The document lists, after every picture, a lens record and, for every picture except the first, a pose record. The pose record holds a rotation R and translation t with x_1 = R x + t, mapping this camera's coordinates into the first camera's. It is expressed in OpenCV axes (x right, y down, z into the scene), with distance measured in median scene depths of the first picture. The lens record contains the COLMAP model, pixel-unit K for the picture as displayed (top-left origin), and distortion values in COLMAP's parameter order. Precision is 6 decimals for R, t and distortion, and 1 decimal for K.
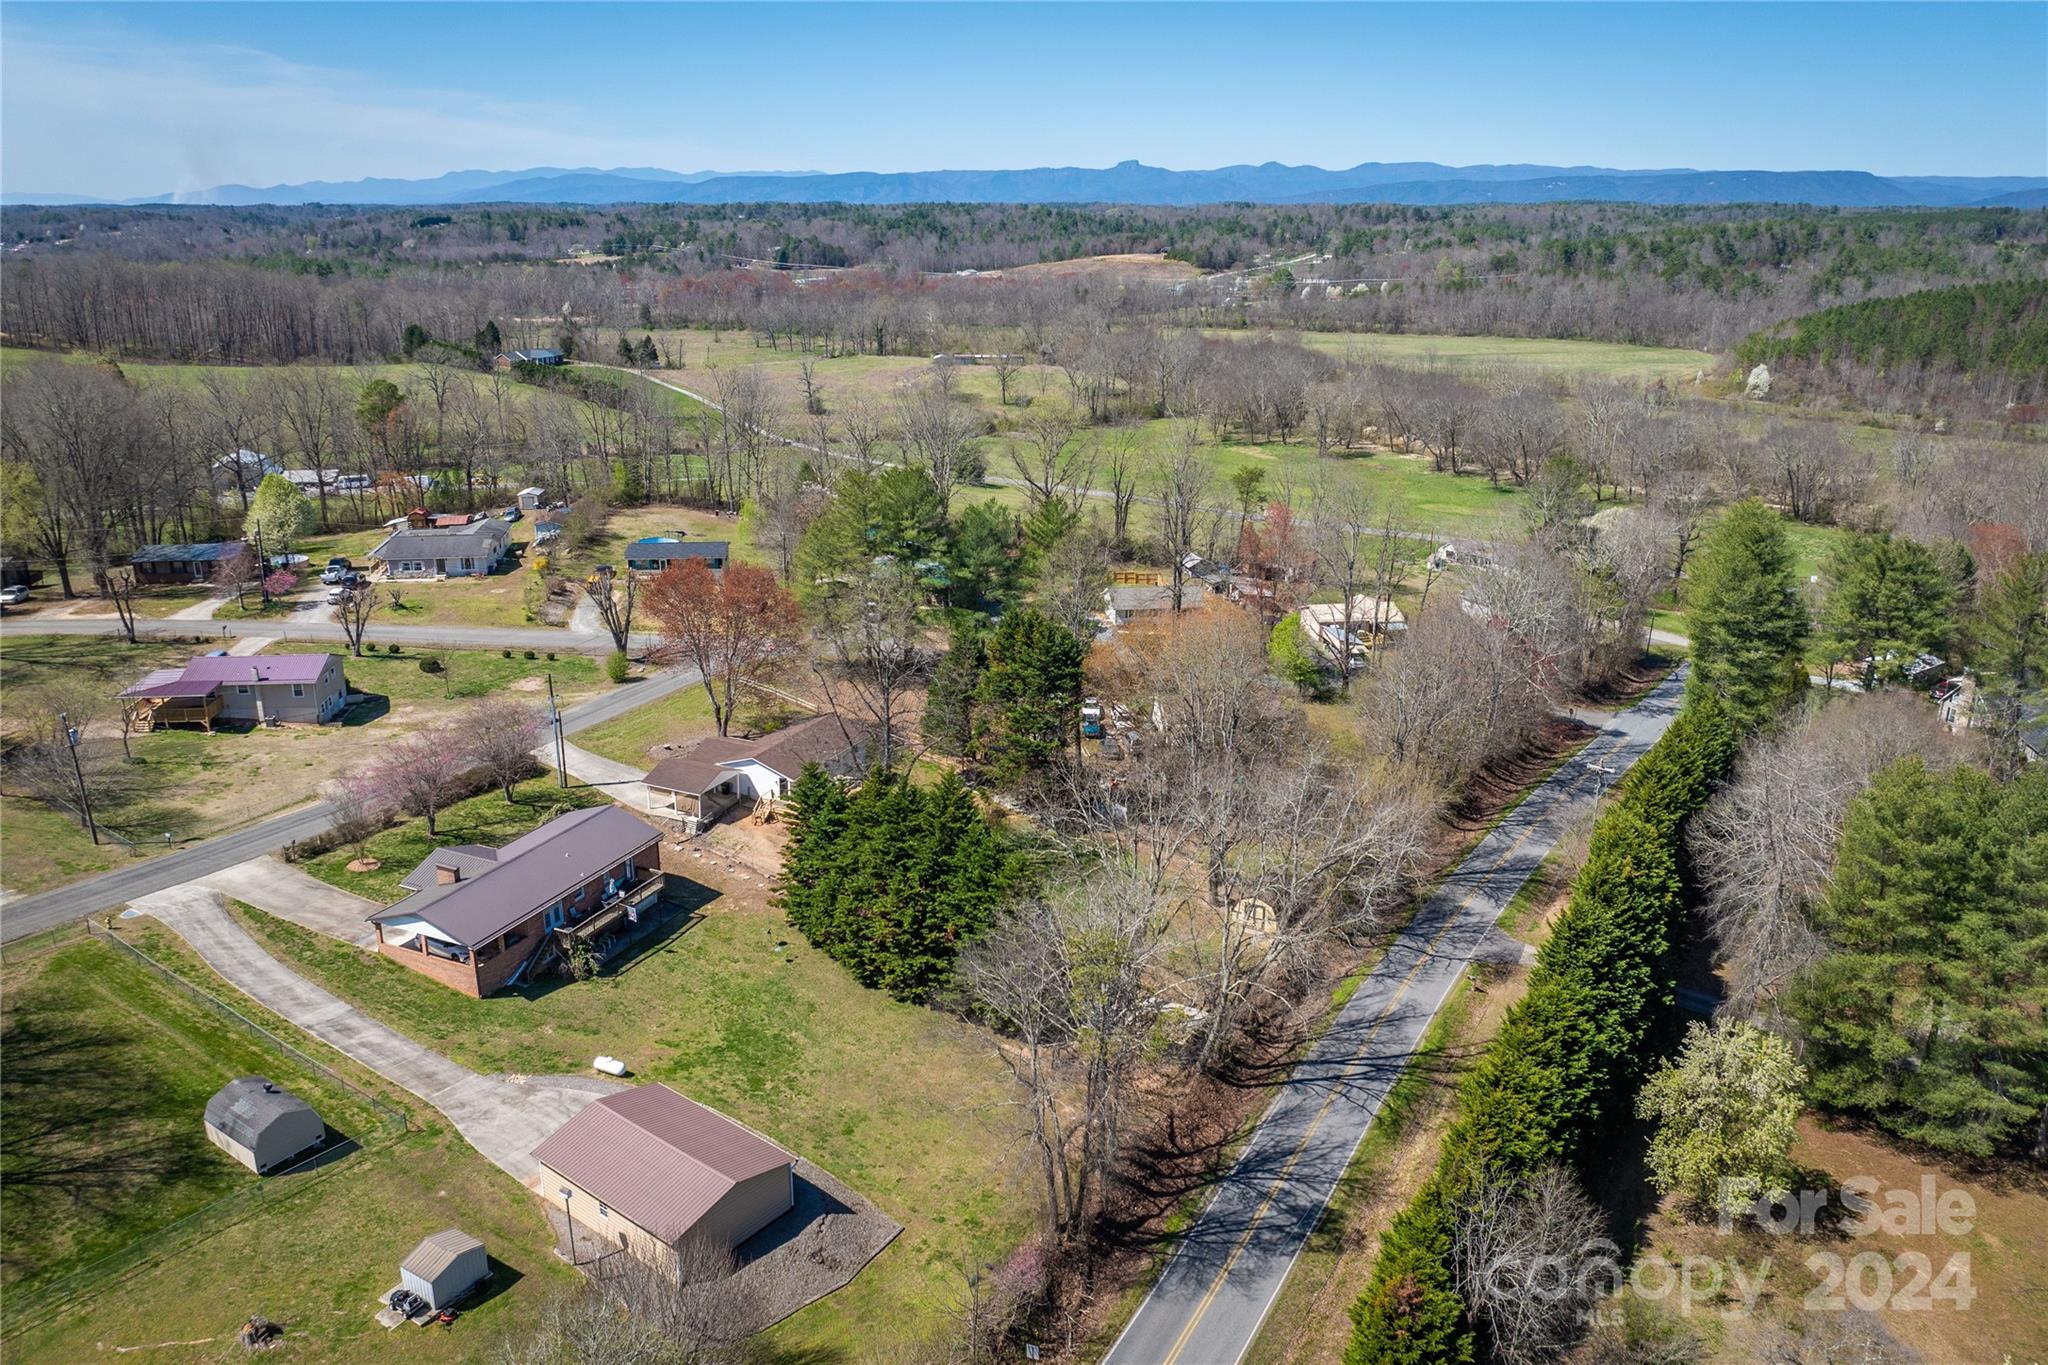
lens RADIAL K [[1461.0, 0, 1018.7], [0, 1461.0, 619.1], [0, 0, 1]] dist [-0.033130, -0.003704]
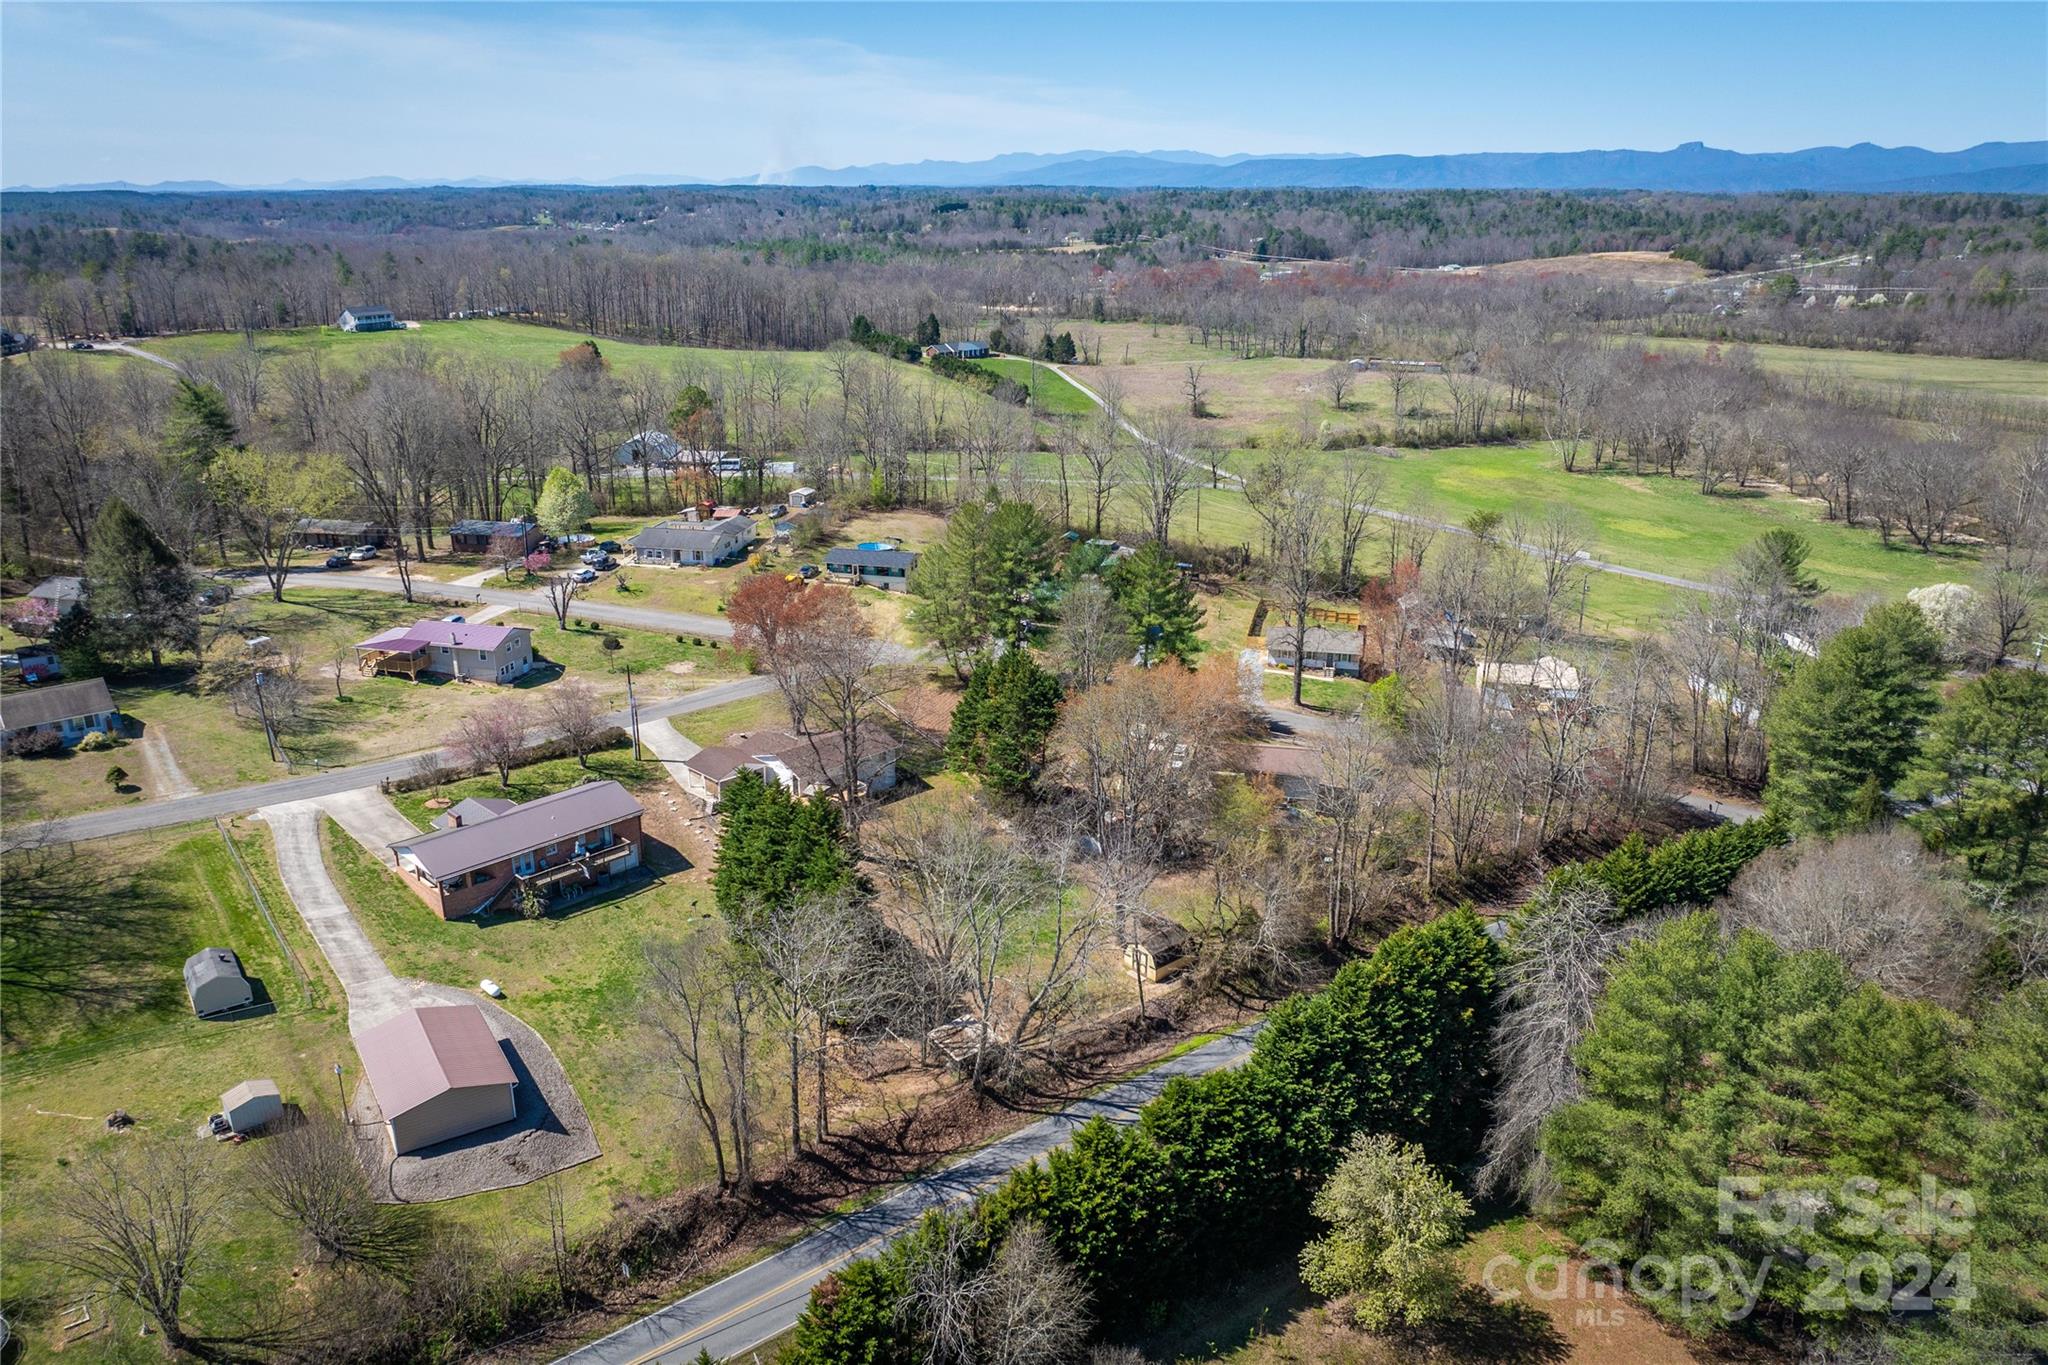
lens RADIAL K [[1461.0, 0, 1018.7], [0, 1461.0, 619.1], [0, 0, 1]] dist [-0.033130, -0.003704]
pose [[0.942099, 0.092570, -0.322306, 0.247238], [-0.089335, 0.995692, 0.024850, -0.039712], [0.323217, 0.005382, 0.946309, -0.023630]]
